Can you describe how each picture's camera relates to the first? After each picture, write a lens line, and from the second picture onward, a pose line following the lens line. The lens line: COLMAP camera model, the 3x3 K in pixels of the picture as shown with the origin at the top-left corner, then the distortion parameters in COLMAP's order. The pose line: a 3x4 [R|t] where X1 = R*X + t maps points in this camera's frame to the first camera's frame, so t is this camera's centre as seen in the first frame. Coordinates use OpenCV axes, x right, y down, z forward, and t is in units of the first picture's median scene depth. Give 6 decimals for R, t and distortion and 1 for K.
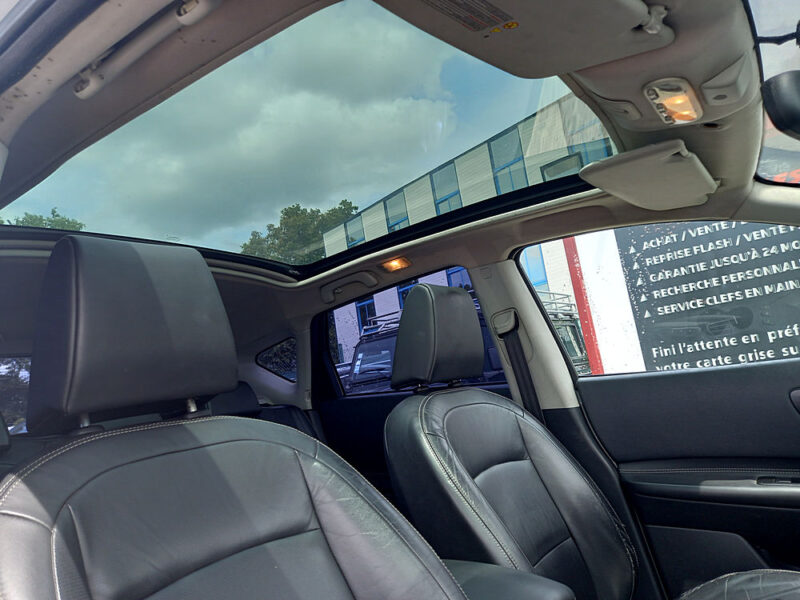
lens RADIAL K [[582.2, 0, 403.9], [0, 582.2, 300.1], [0, 0, 1]] dist [0.077602, -0.075528]
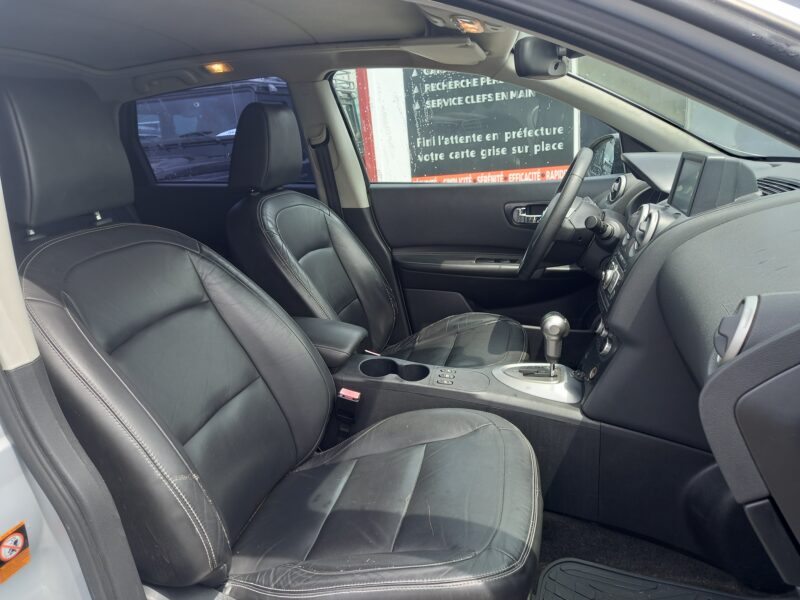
lens RADIAL K [[582.2, 0, 403.9], [0, 582.2, 300.1], [0, 0, 1]] dist [0.077602, -0.075528]
pose [[0.924045, -0.029520, 0.381142, -0.123800], [-0.118860, 0.925412, 0.359841, -0.096646], [-0.363335, -0.377812, 0.851613, -0.206091]]
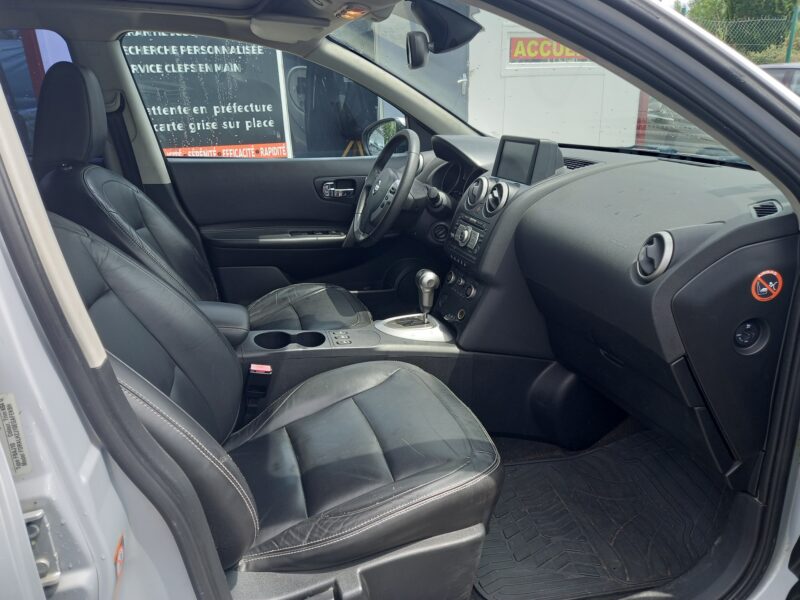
lens RADIAL K [[582.2, 0, 403.9], [0, 582.2, 300.1], [0, 0, 1]] dist [0.077602, -0.075528]
pose [[0.592962, -0.139010, 0.793141, -0.387128], [-0.194198, 0.931224, 0.308397, -0.059177], [-0.781462, -0.336894, 0.525185, -0.100793]]
